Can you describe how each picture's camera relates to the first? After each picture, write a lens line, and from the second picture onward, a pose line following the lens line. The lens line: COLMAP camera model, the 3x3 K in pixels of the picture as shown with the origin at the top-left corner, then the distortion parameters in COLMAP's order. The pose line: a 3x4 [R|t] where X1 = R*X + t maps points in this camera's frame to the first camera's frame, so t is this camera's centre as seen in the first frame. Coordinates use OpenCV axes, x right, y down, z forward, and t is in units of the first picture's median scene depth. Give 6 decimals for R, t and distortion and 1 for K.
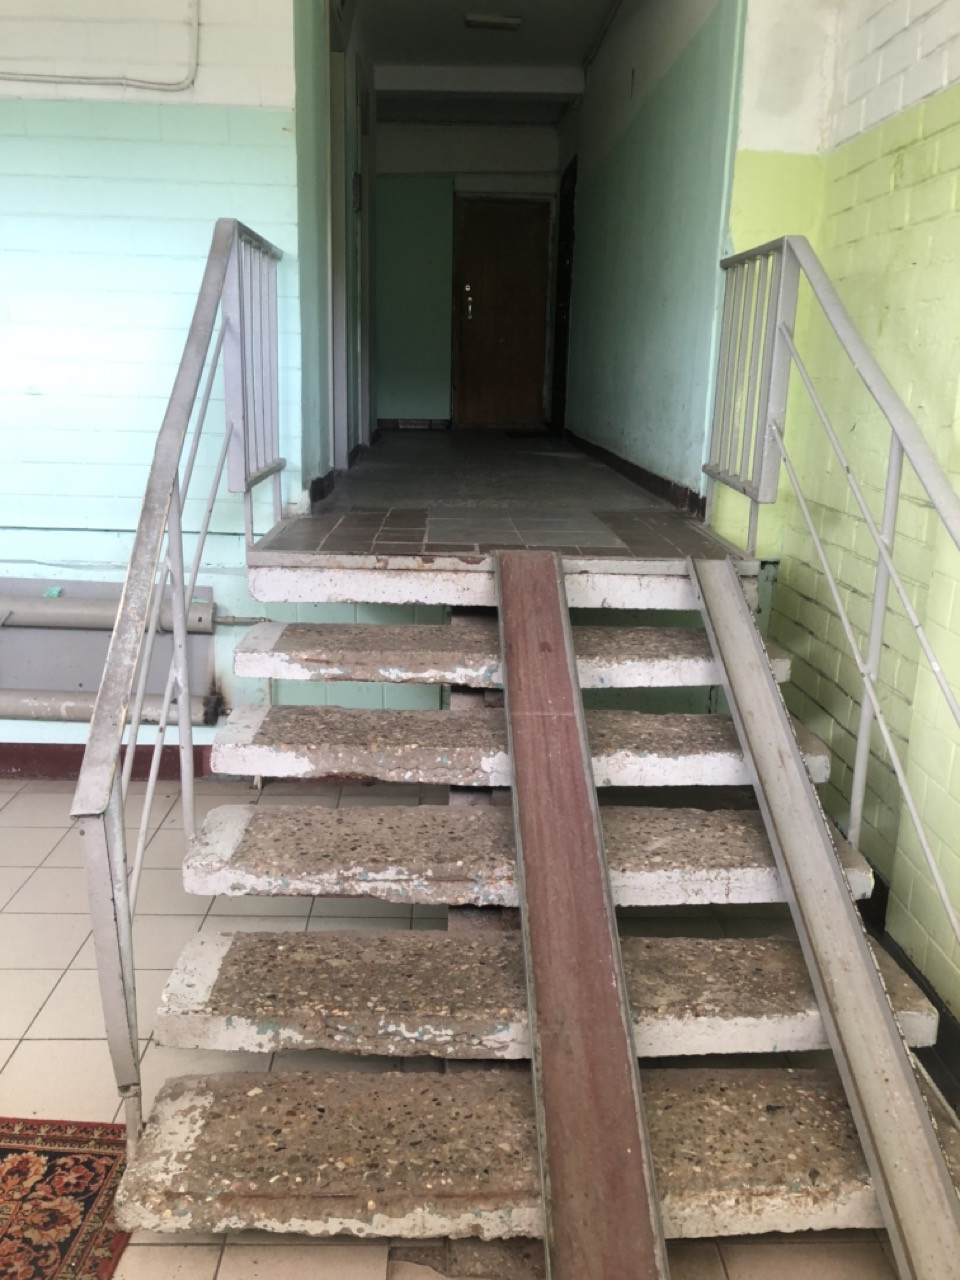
lens RADIAL K [[1044.9, 0, 480.8], [0, 1044.9, 638.6], [0, 0, 1]] dist [-0.018869, -0.009595]
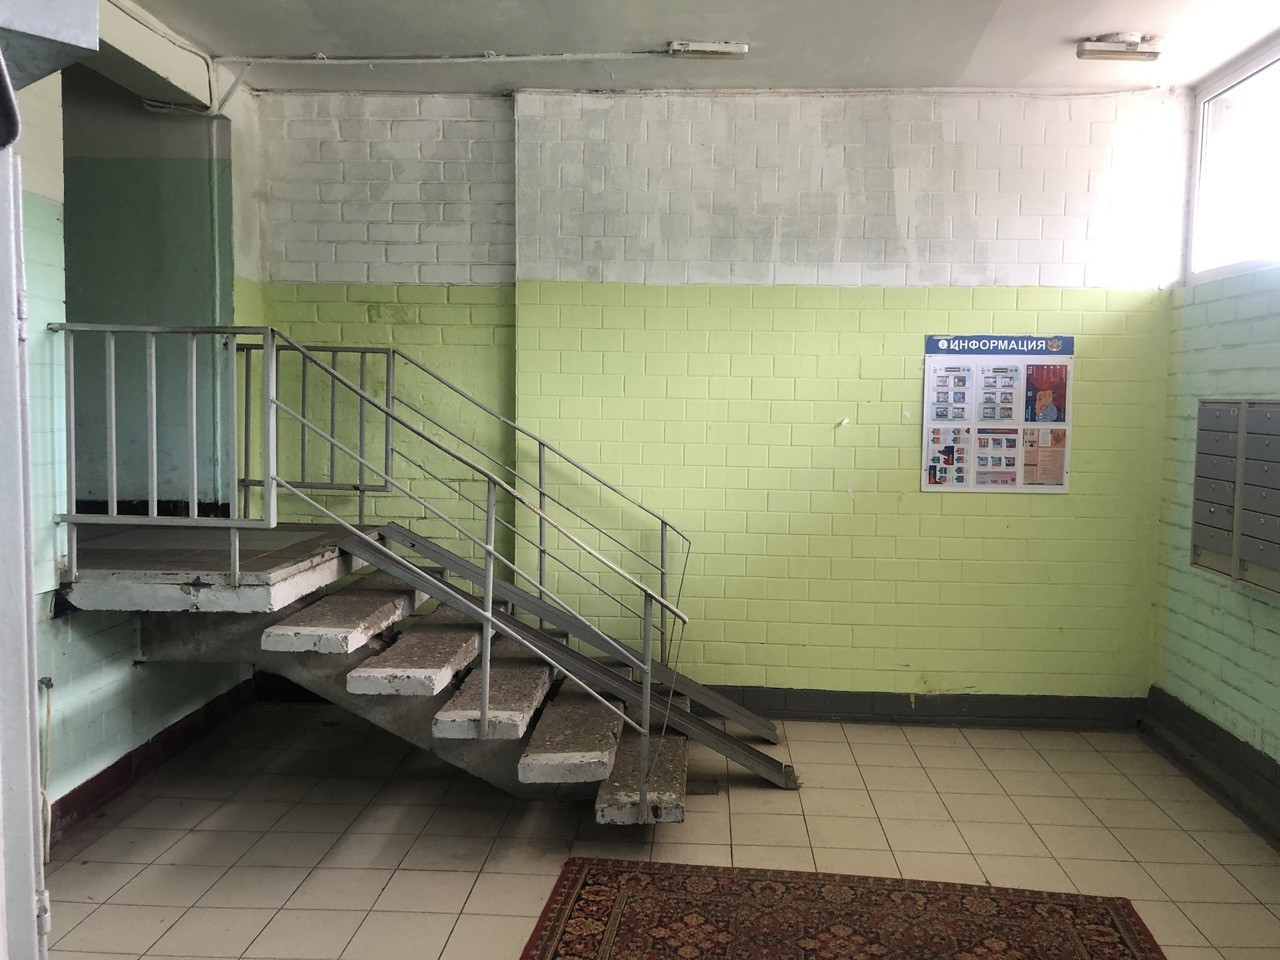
lens RADIAL K [[1044.9, 0, 641.0], [0, 1044.9, 478.9], [0, 0, 1]] dist [-0.018869, -0.009595]
pose [[0.087736, -0.097763, 0.991335, -2.044122], [0.231723, 0.969876, 0.075139, -0.266490], [-0.968817, 0.223122, 0.107747, 0.563174]]
